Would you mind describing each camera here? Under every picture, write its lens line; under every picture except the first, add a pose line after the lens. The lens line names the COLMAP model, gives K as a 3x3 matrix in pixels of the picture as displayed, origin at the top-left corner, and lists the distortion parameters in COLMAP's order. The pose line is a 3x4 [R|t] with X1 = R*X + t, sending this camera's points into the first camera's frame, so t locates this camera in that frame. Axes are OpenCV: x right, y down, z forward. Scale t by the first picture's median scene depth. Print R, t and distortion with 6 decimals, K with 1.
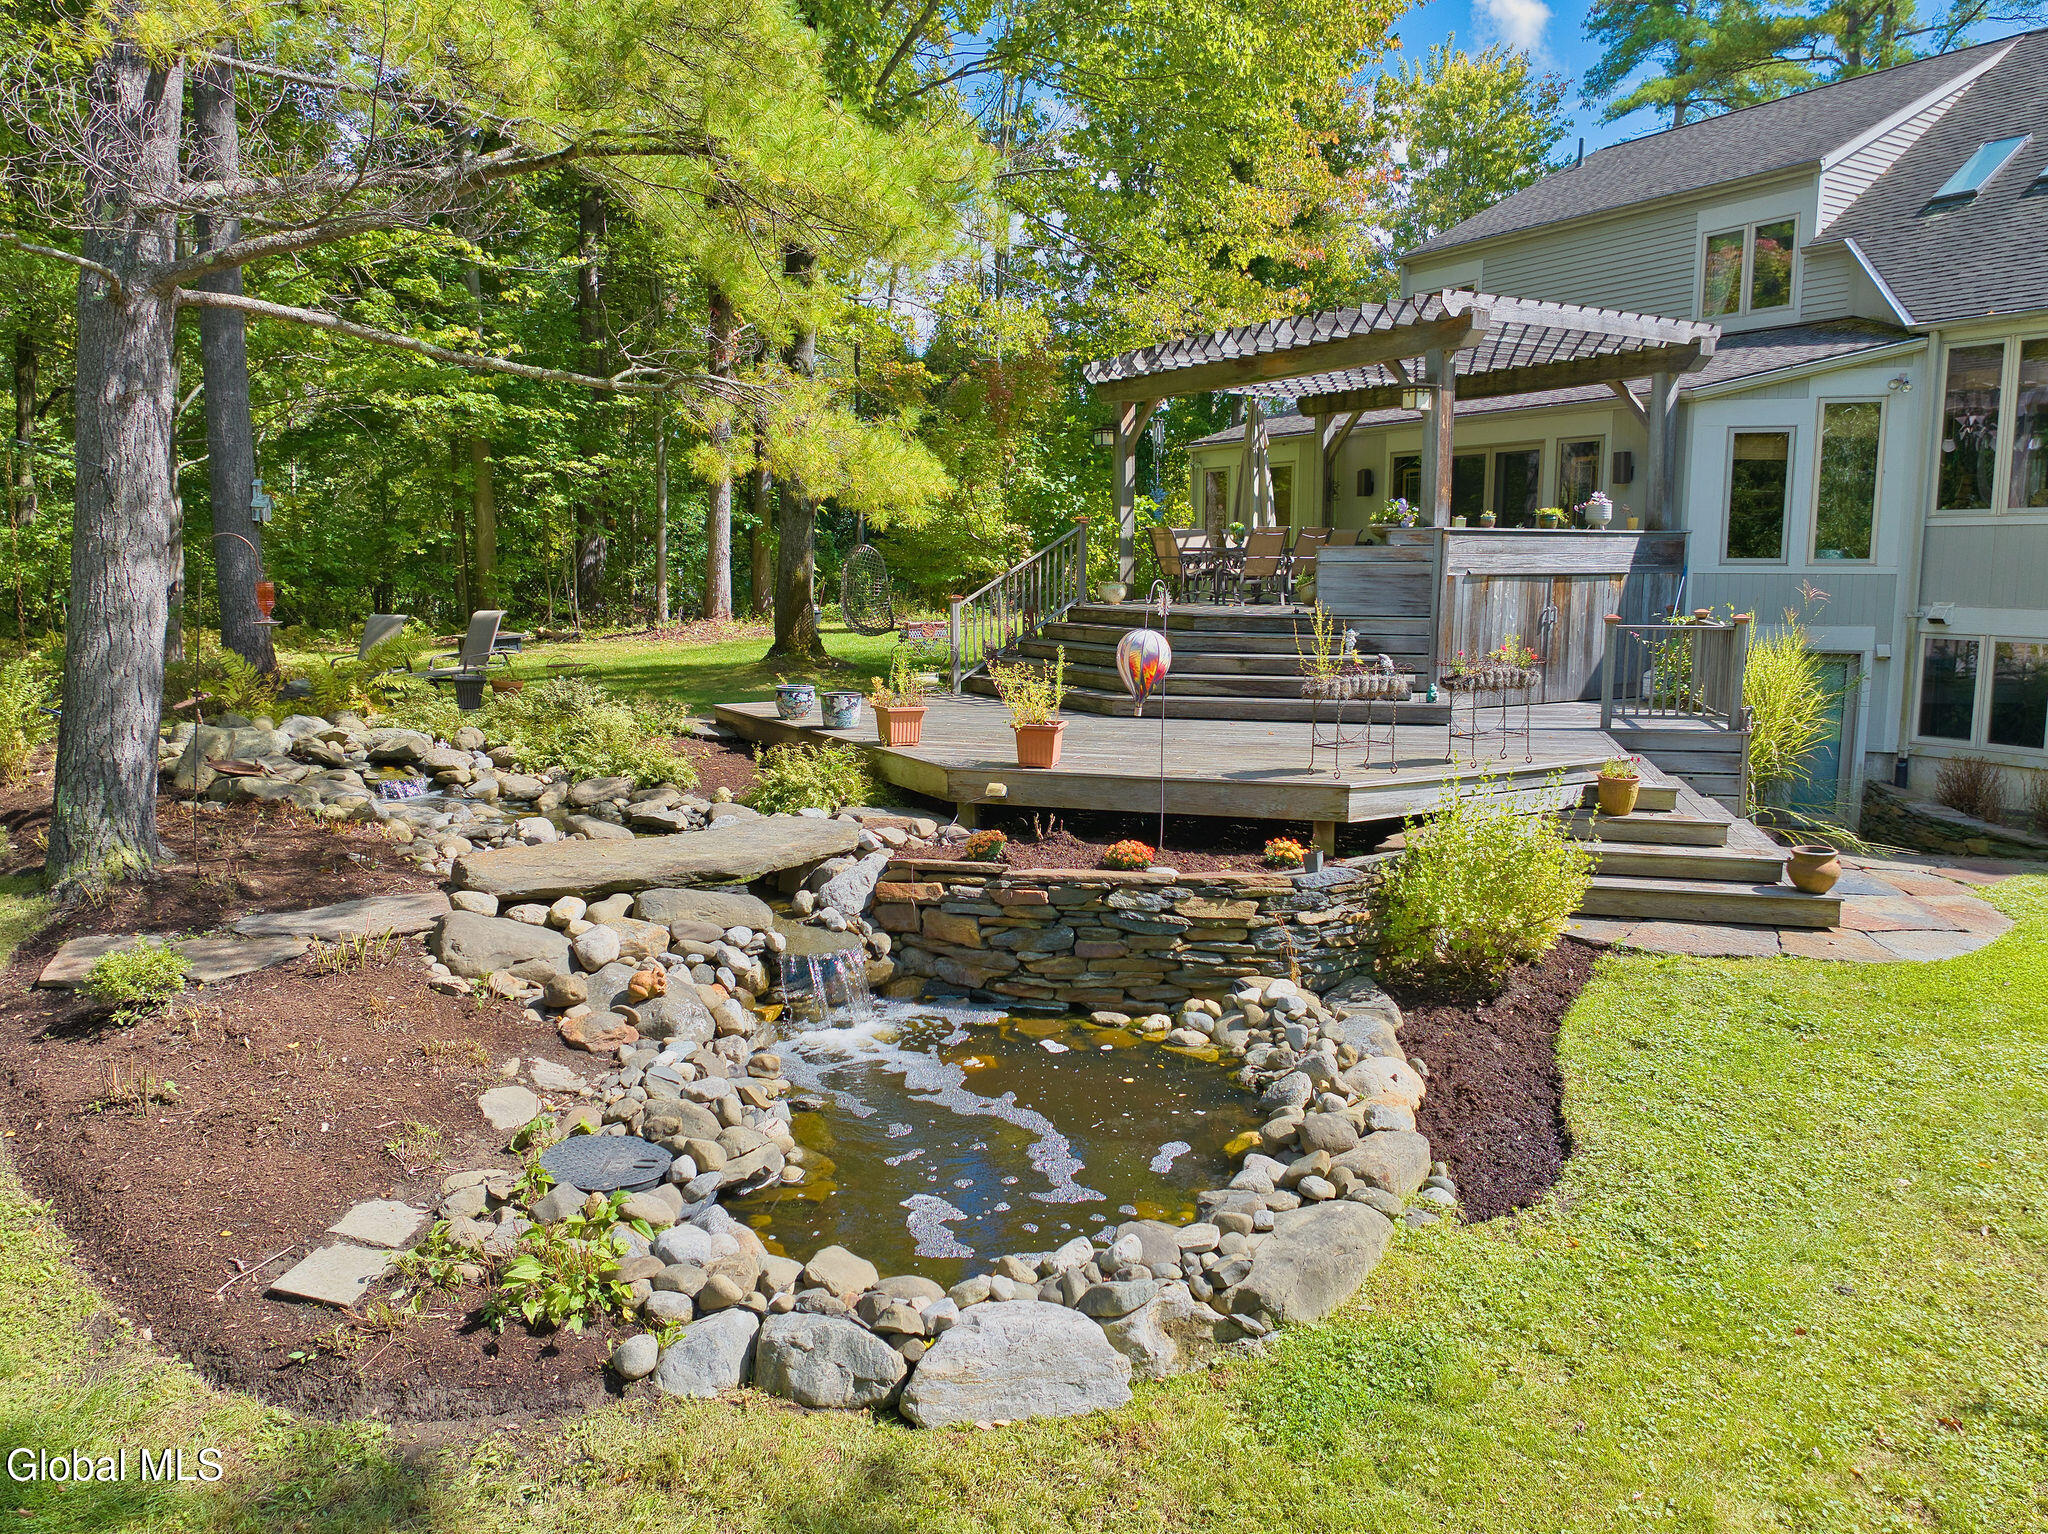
lens RADIAL K [[1455.0, 0, 1024.3], [0, 1455.0, 757.4], [0, 0, 1]] dist [0.018796, -0.049524]
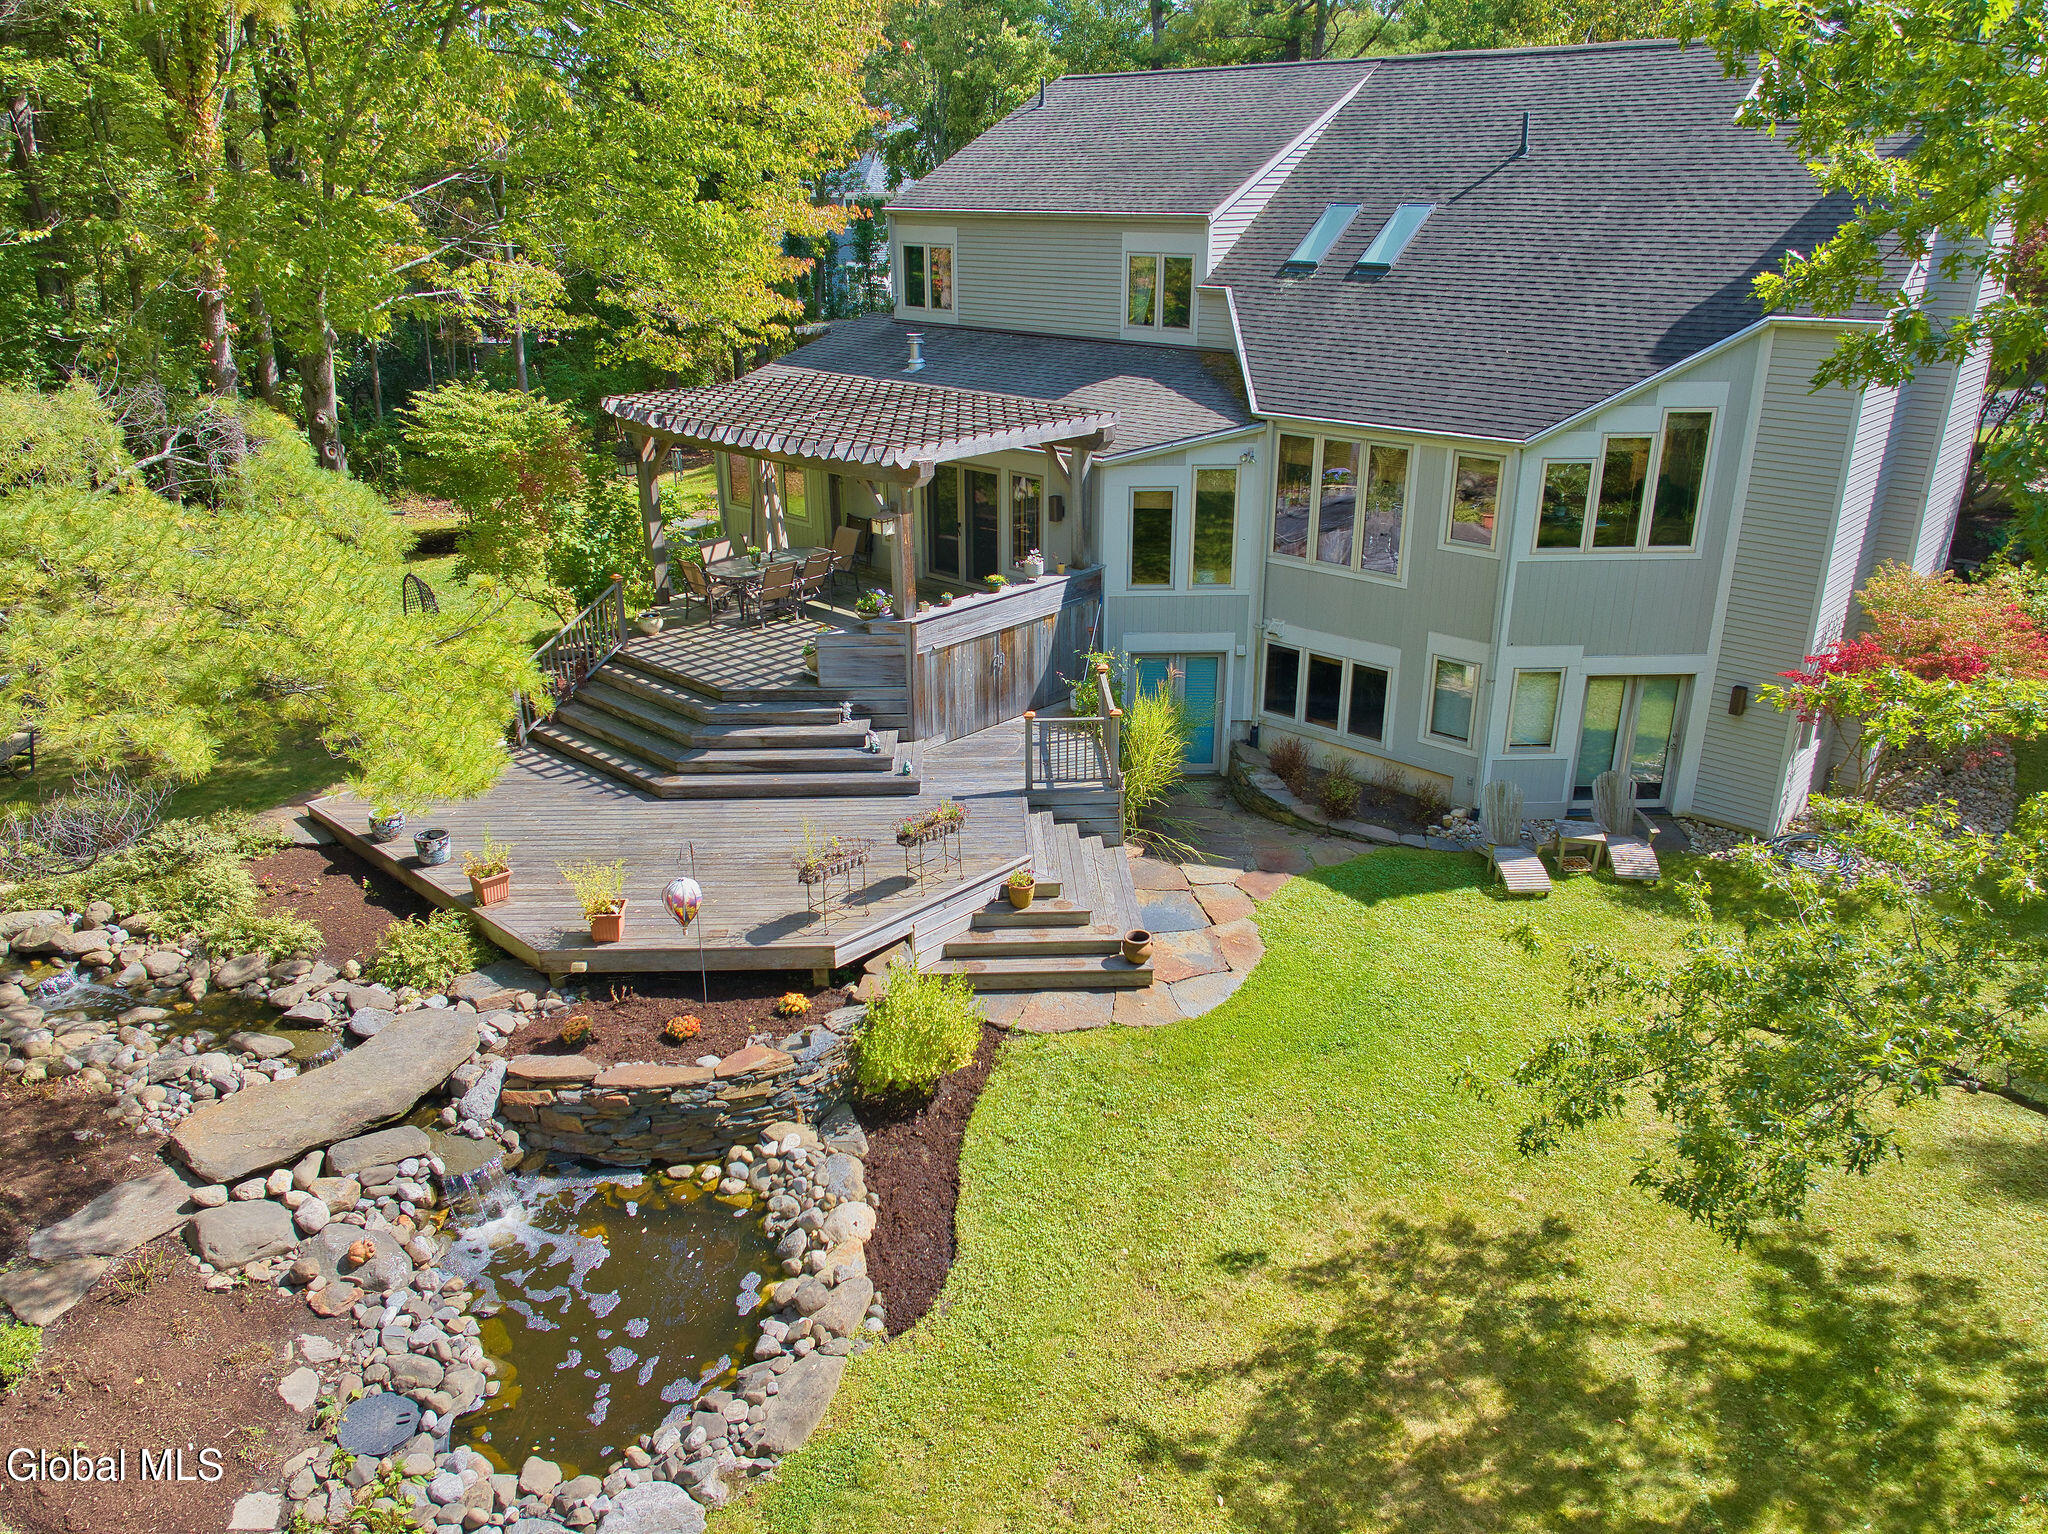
lens RADIAL K [[1455.0, 0, 1024.3], [0, 1455.0, 757.4], [0, 0, 1]] dist [0.018796, -0.049524]
pose [[0.955548, -0.109481, 0.273757, 0.033455], [0.044453, 0.971385, 0.233314, -0.576536], [-0.291467, -0.210773, 0.933071, -0.427267]]
